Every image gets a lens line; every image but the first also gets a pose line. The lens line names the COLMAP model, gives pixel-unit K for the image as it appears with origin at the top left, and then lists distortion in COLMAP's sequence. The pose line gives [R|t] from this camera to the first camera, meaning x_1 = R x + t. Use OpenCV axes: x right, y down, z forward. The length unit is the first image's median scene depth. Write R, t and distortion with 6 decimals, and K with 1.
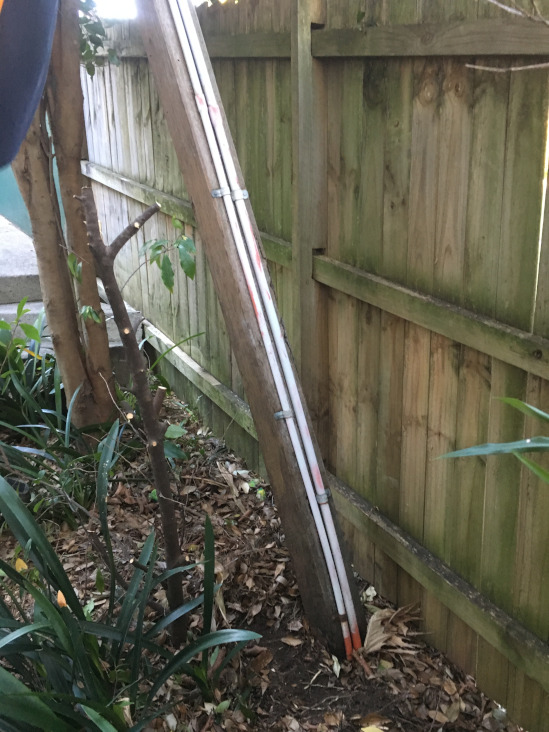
lens RADIAL K [[608.3, 0, 271.2], [0, 608.3, 368.8], [0, 0, 1]] dist [0.055256, -0.055415]
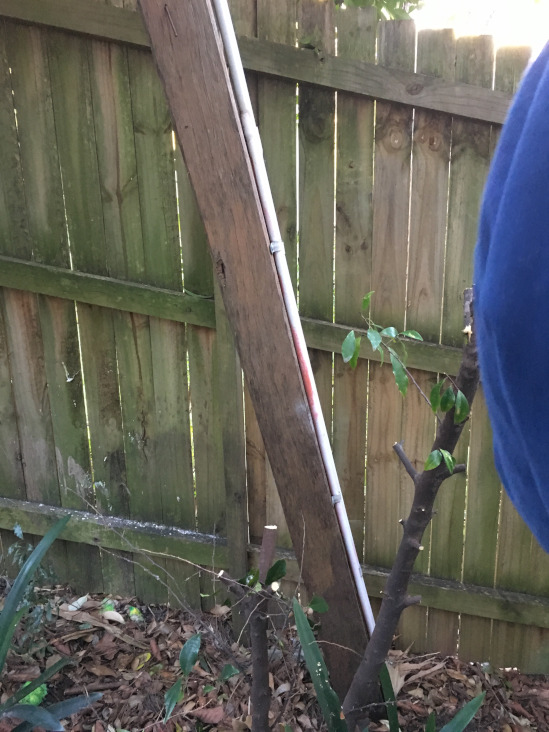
lens RADIAL K [[608.3, 0, 275.4], [0, 608.3, 365.3], [0, 0, 1]] dist [0.055256, -0.055415]
pose [[0.568917, -0.207114, 0.795887, -0.689373], [0.183760, 0.975314, 0.122451, -0.237544], [-0.801602, 0.076587, 0.592933, 0.565199]]
